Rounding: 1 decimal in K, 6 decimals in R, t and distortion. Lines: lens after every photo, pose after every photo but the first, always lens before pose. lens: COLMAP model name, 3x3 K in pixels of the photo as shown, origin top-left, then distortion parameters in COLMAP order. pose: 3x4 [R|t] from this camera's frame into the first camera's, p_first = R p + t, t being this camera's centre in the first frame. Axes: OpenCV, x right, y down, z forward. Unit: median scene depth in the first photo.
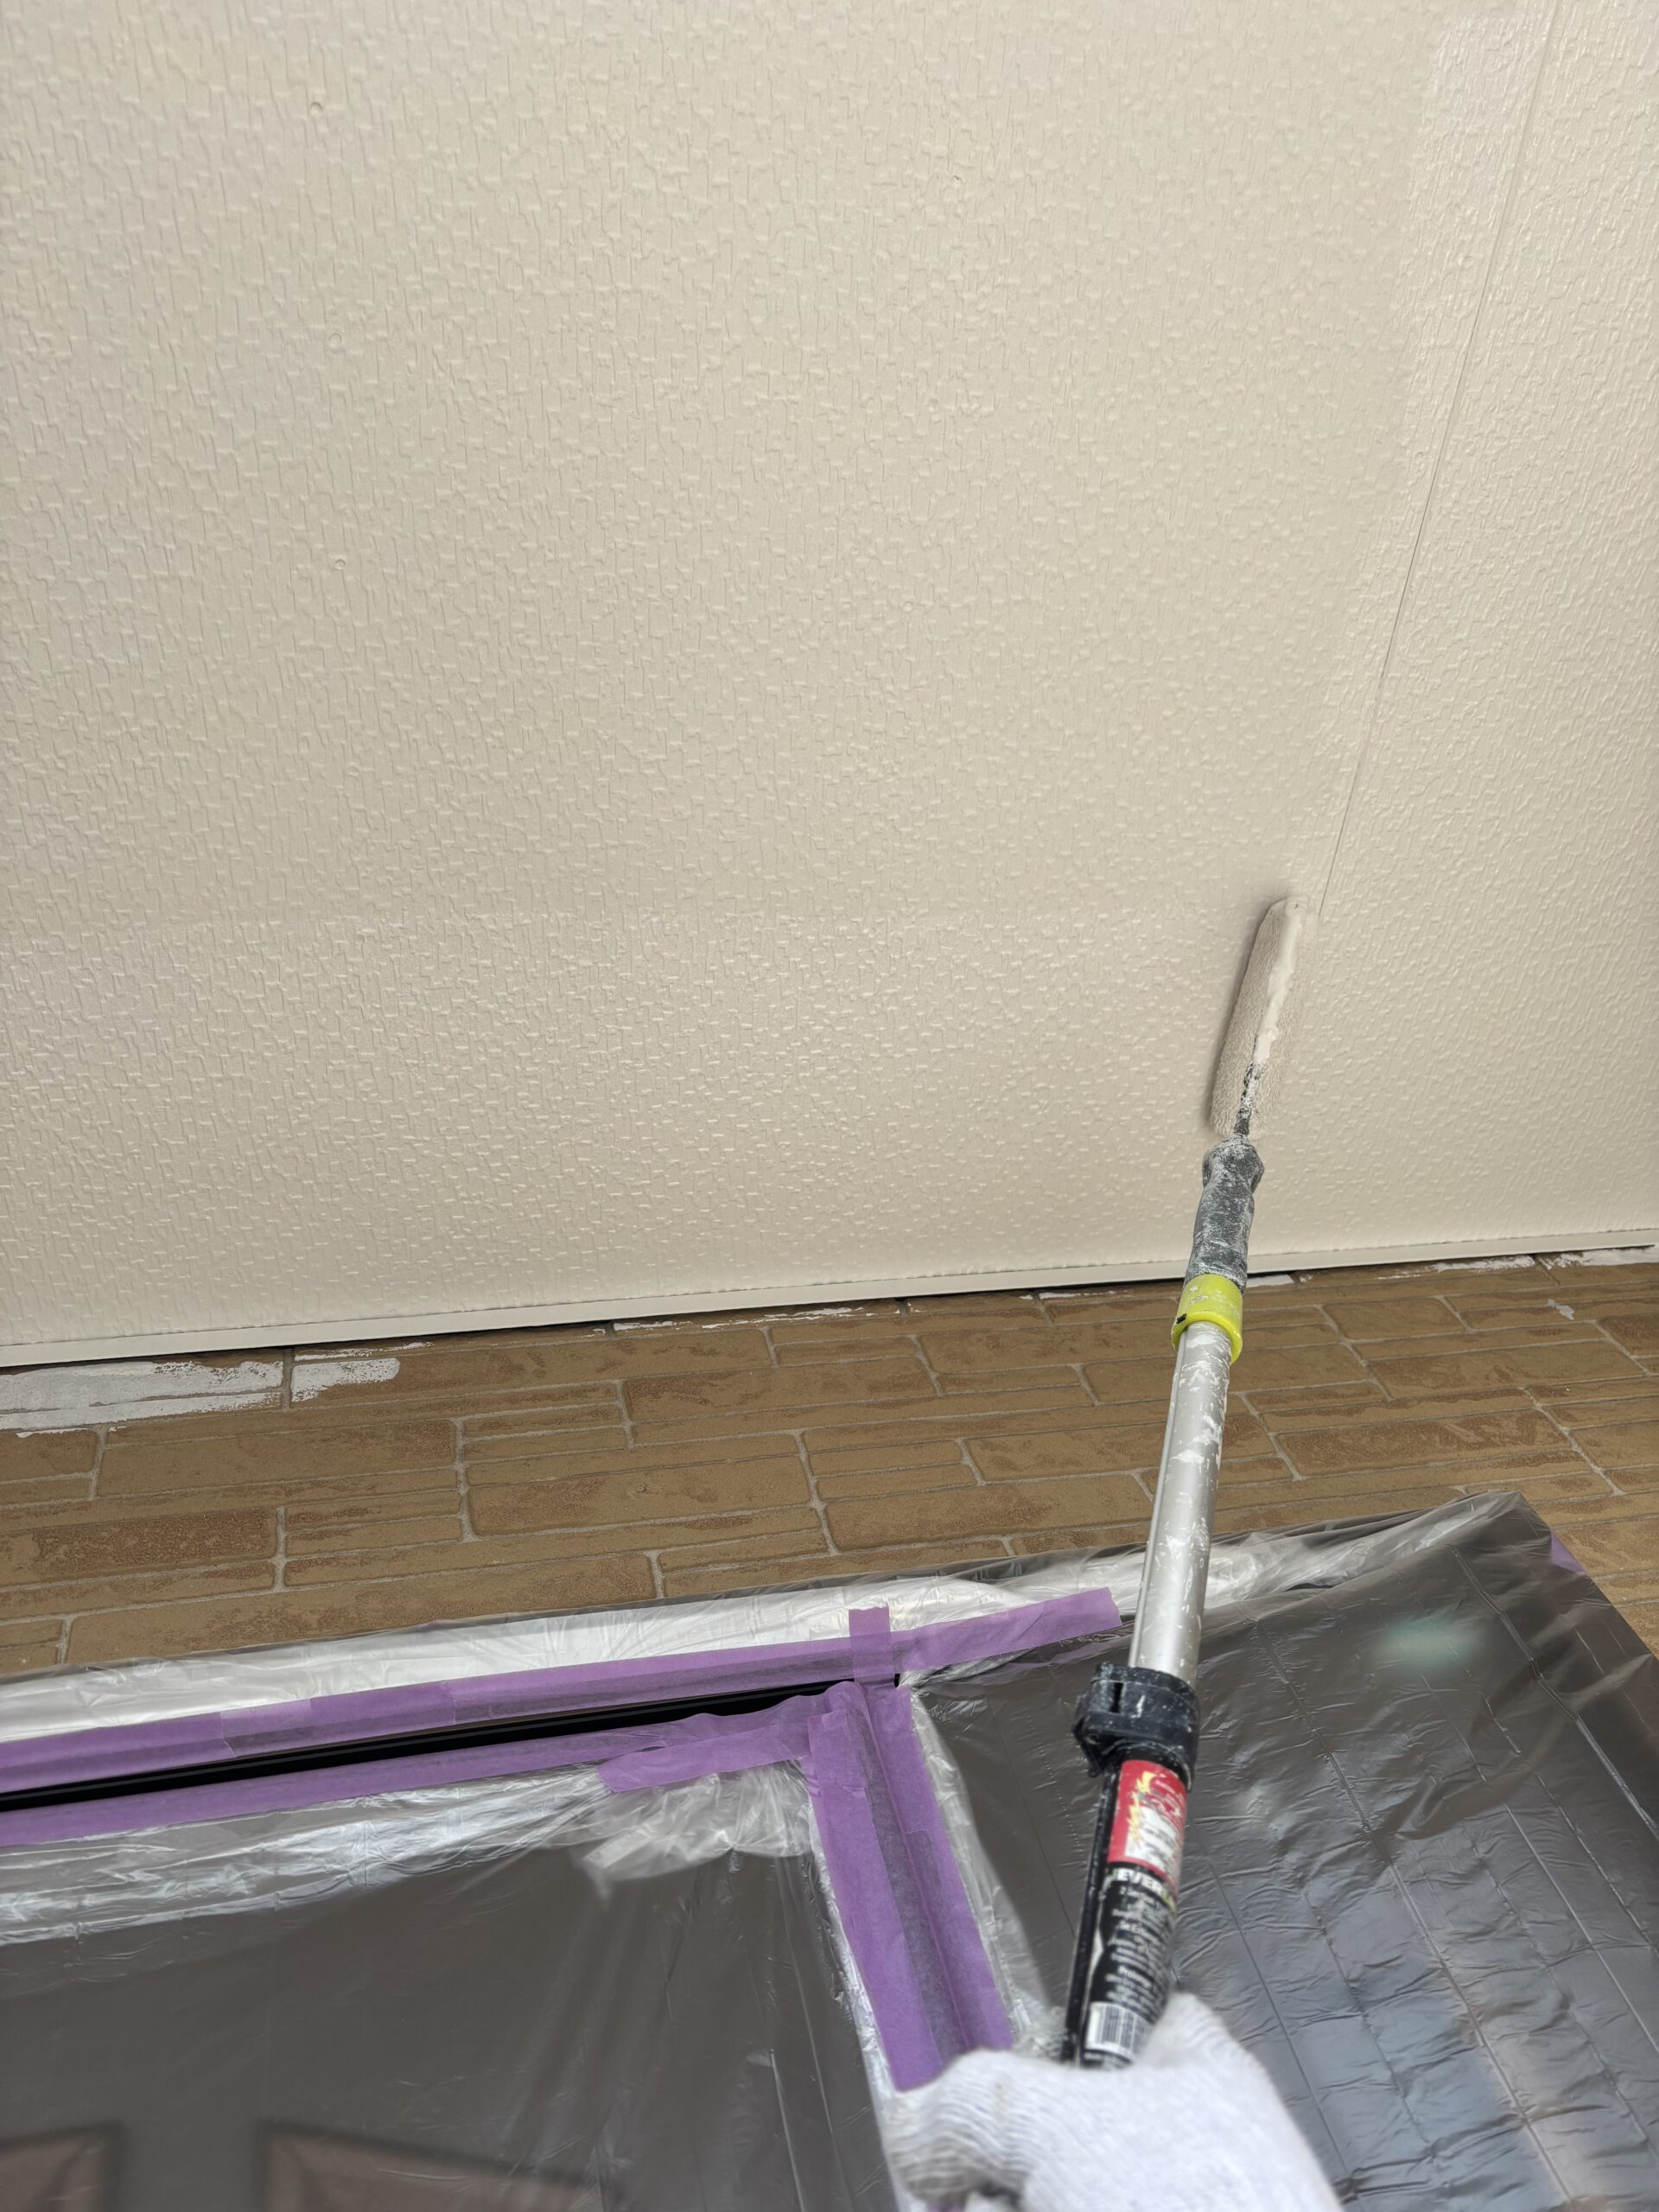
lens RADIAL K [[1667.7, 0, 822.5], [0, 1667.7, 1106.6], [0, 0, 1]] dist [-0.003207, -0.022804]
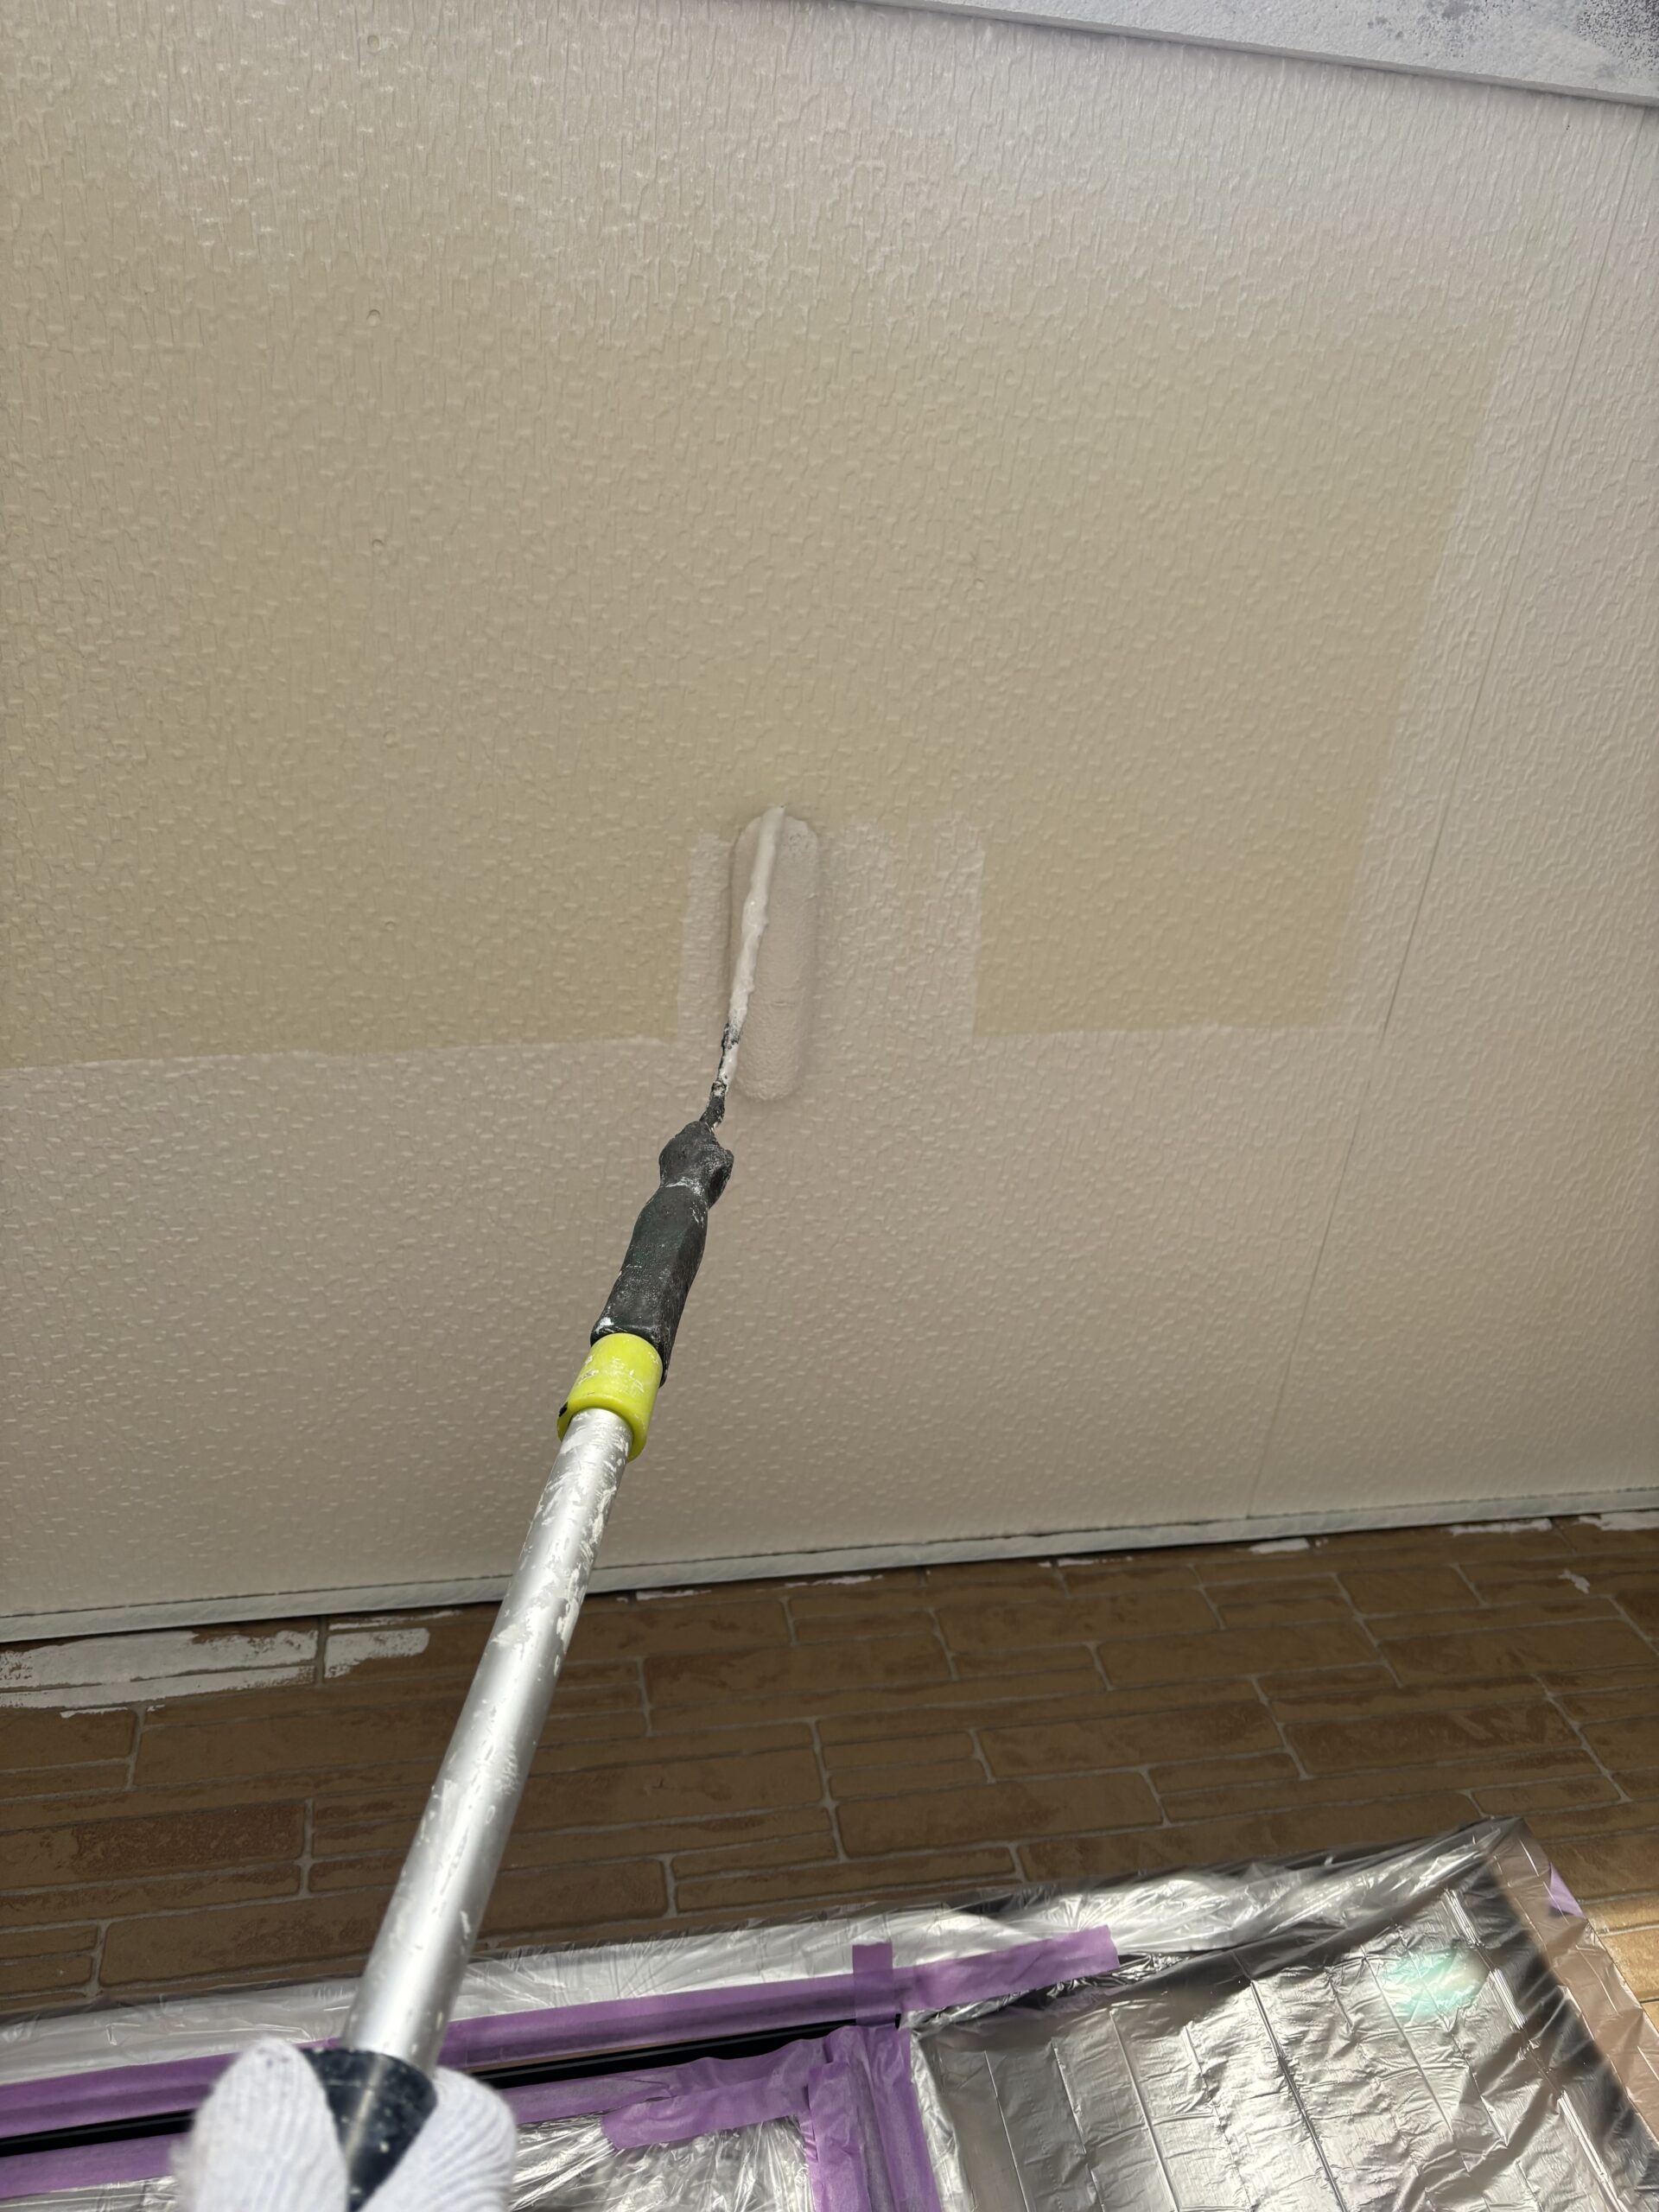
lens RADIAL K [[1667.7, 0, 821.2], [0, 1667.7, 1103.1], [0, 0, 1]] dist [-0.003207, -0.022804]
pose [[0.999361, 0.018651, -0.030507, 0.016097], [-0.019876, 0.998988, -0.040356, -0.156879], [0.029723, 0.040937, 0.998720, -0.040565]]
